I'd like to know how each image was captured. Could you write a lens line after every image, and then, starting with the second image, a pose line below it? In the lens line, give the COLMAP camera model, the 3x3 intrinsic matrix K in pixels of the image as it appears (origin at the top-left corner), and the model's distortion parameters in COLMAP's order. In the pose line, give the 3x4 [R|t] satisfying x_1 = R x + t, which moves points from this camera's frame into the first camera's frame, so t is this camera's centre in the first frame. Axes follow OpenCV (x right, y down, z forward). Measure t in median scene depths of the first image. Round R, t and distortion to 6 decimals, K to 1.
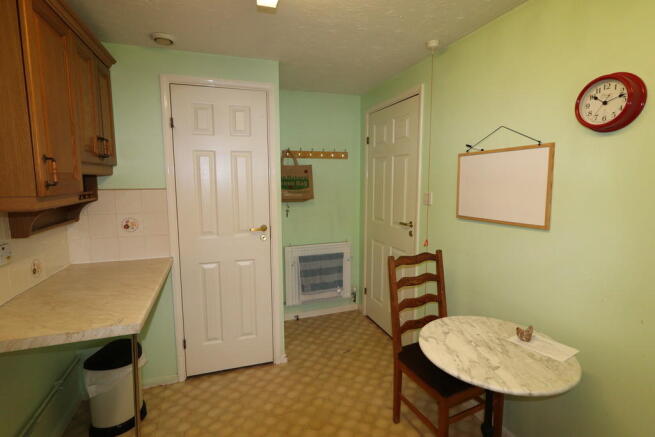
lens RADIAL K [[323.1, 0, 331.7], [0, 323.1, 219.1], [0, 0, 1]] dist [0.000935, 0.000177]
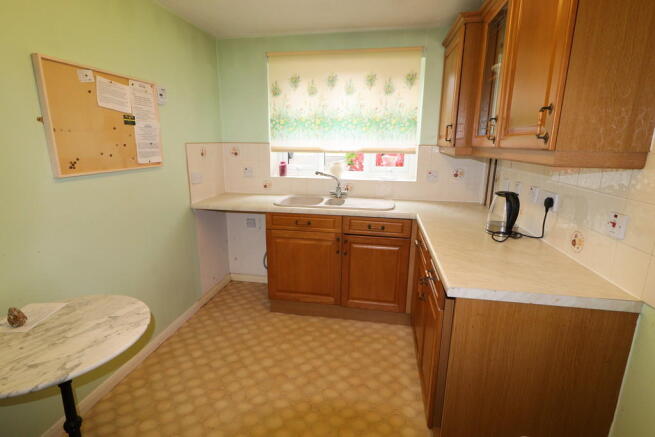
lens RADIAL K [[323.1, 0, 331.7], [0, 323.1, 219.1], [0, 0, 1]] dist [0.000935, 0.000177]
pose [[-0.879630, -0.143752, 0.453417, -0.532829], [0.020201, 0.941090, 0.337553, -0.170131], [-0.475230, 0.306082, -0.824906, 1.477129]]
